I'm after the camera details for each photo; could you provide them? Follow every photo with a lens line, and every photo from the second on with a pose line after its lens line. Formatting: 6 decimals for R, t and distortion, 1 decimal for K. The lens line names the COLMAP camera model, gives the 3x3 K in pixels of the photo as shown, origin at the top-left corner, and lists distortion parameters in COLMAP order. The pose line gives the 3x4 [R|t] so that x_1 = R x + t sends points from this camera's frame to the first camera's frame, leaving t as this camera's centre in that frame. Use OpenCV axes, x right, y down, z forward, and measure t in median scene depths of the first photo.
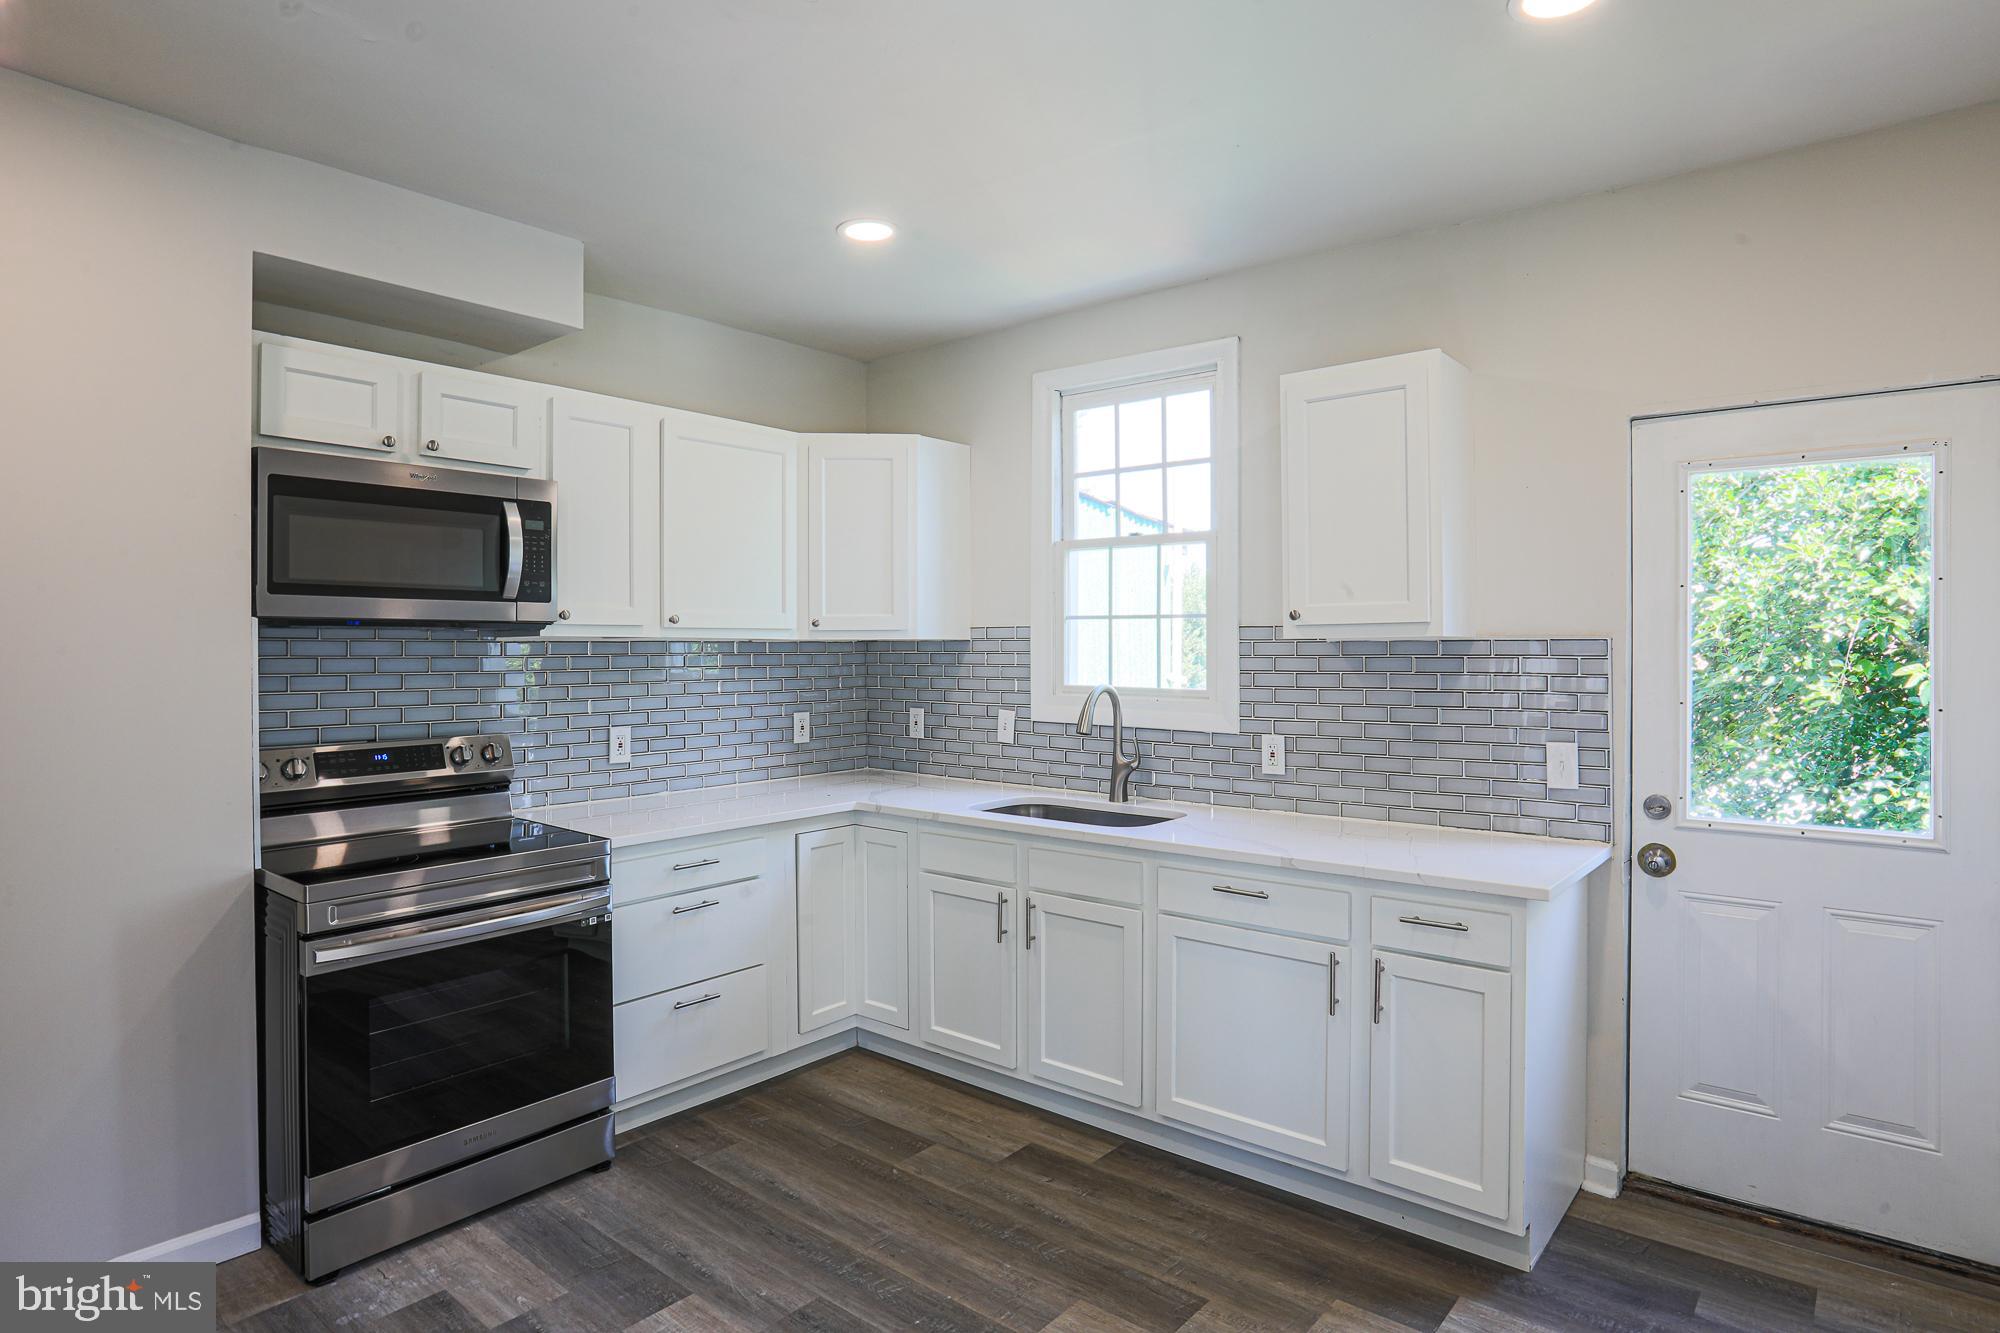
lens RADIAL K [[1107.3, 0, 1025.5], [0, 1107.3, 644.2], [0, 0, 1]] dist [-0.041459, 0.017979]
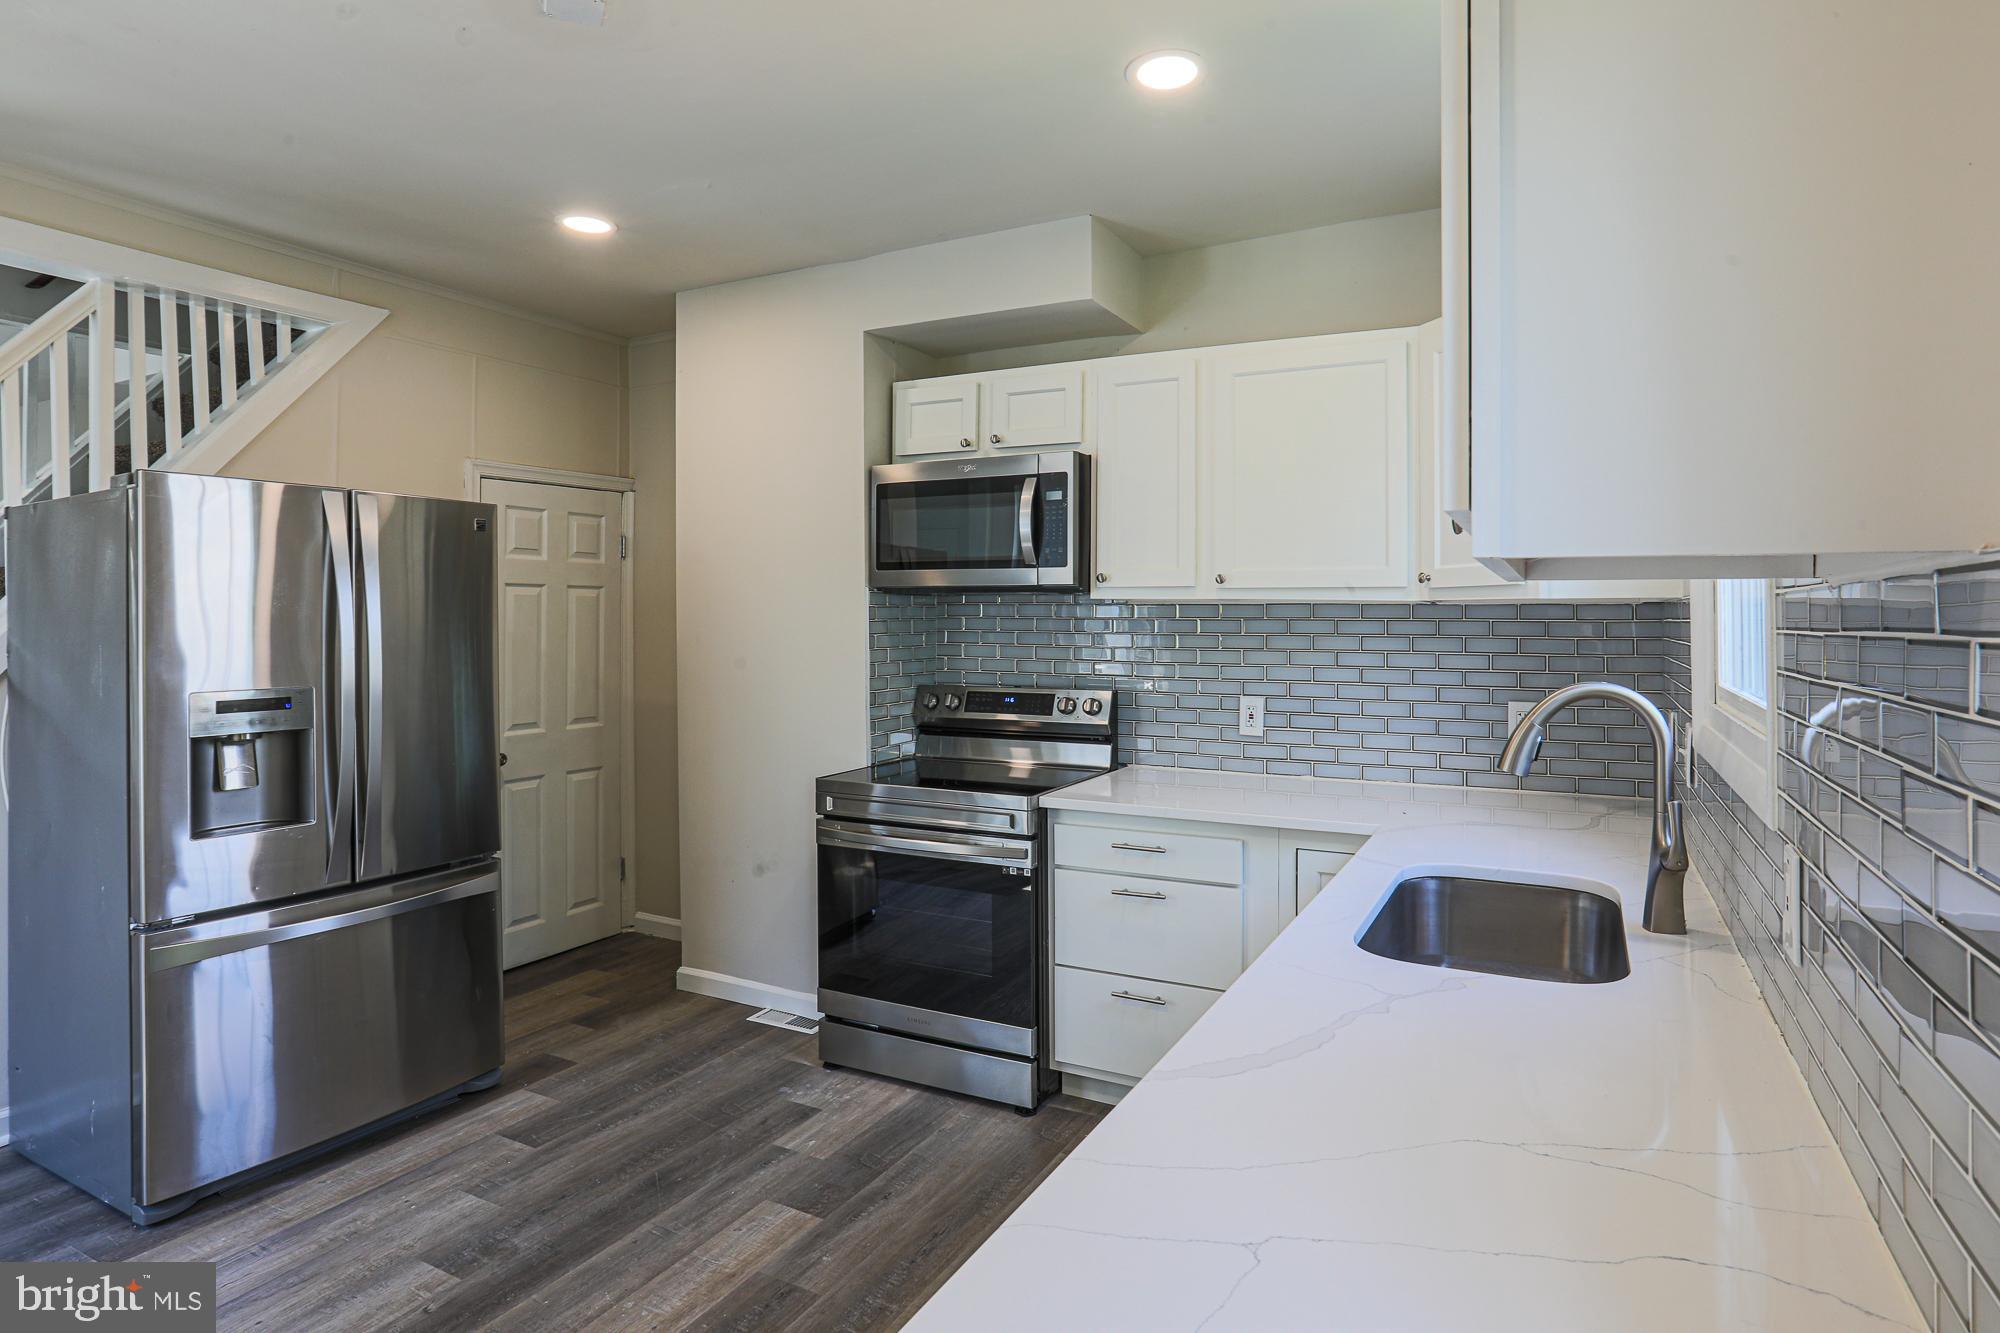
lens RADIAL K [[1051.4, 0, 999.9], [0, 1051.4, 601.7], [0, 0, 1]] dist [-0.049434, 0.019865]
pose [[0.190704, -0.009598, -0.981601, 0.525411], [-0.000958, 0.999950, -0.009964, 0.005139], [0.981647, 0.002841, 0.190686, 0.714607]]
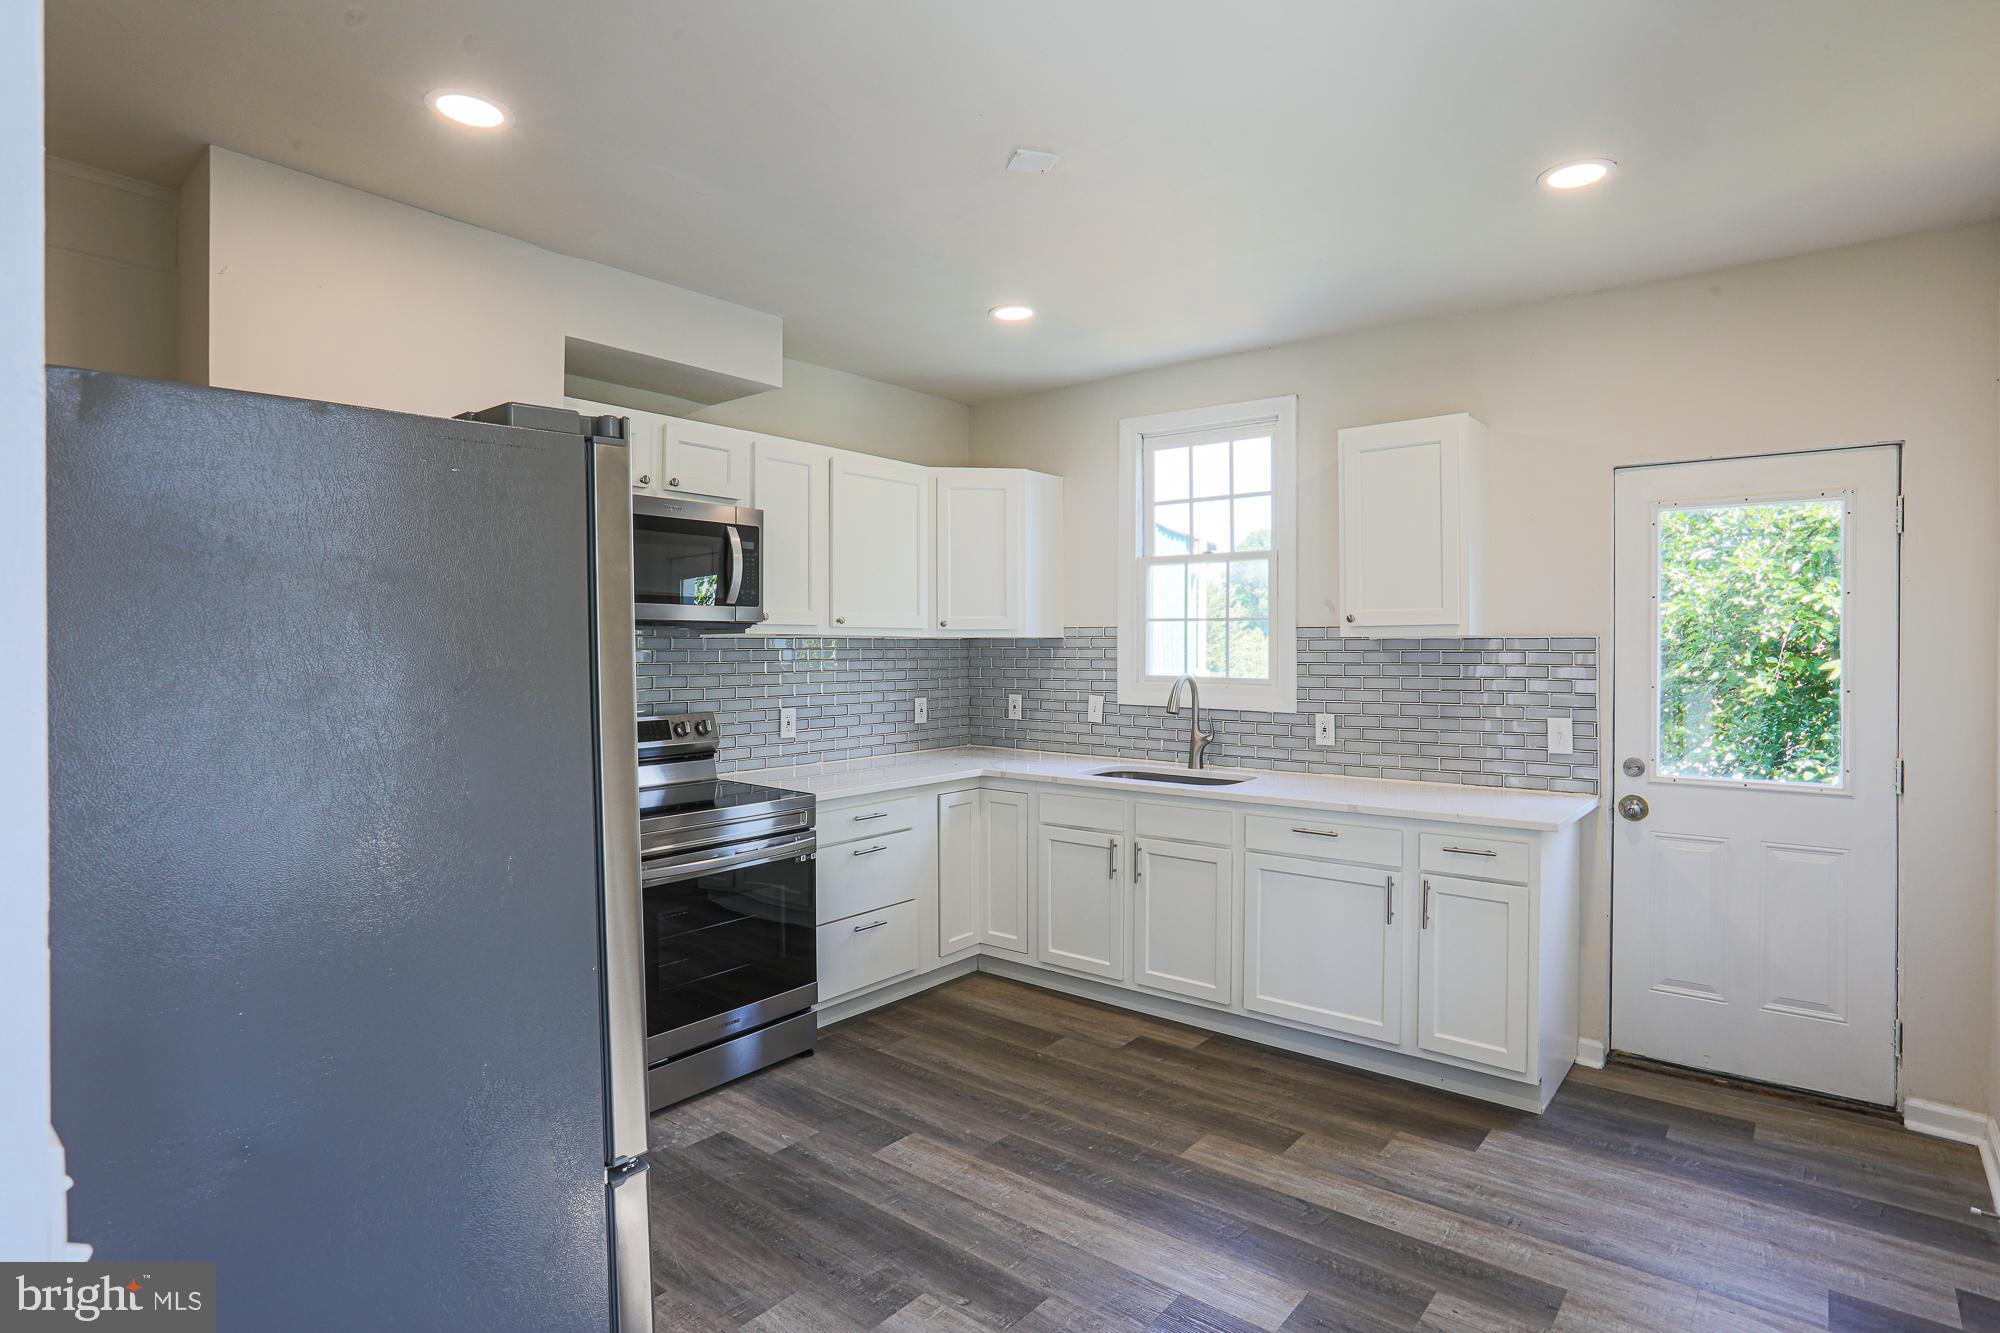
lens RADIAL K [[1051.4, 0, 1022.1], [0, 1051.4, 639.4], [0, 0, 1]] dist [-0.049434, 0.019865]
pose [[0.999947, 0.002109, 0.010053, -0.138340], [-0.002063, 0.999987, -0.004630, 0.004454], [-0.010063, 0.004609, 0.999939, -0.190580]]
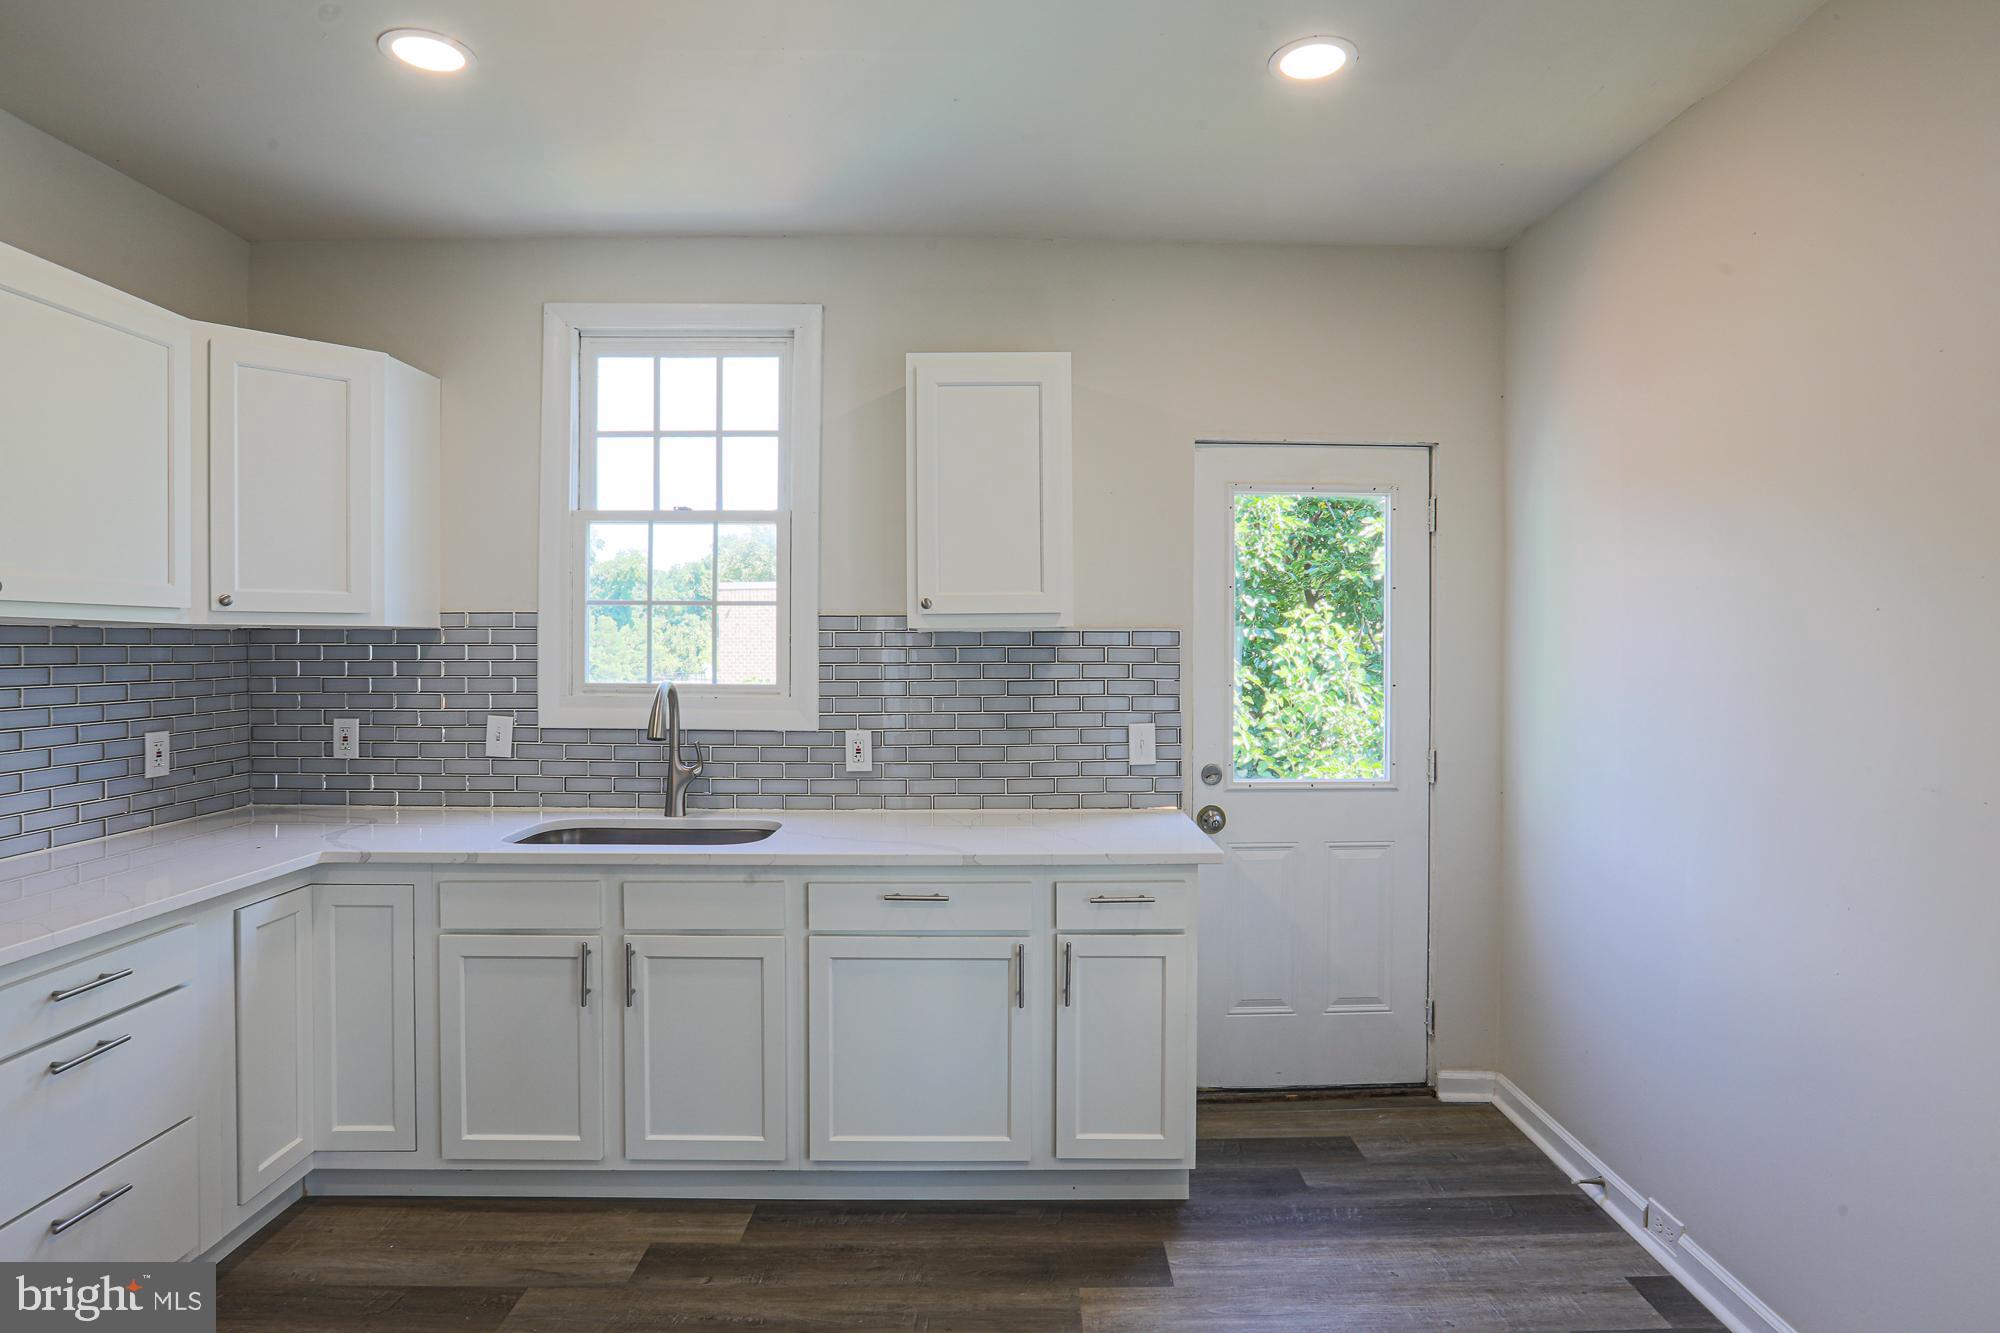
lens RADIAL K [[1051.4, 0, 1029.4], [0, 1051.4, 647.7], [0, 0, 1]] dist [-0.049434, 0.019865]
pose [[0.765128, 0.001124, 0.643878, -0.262397], [-0.002497, 0.999996, 0.001221, 0.010280], [-0.643874, -0.002542, 0.765127, 0.225908]]
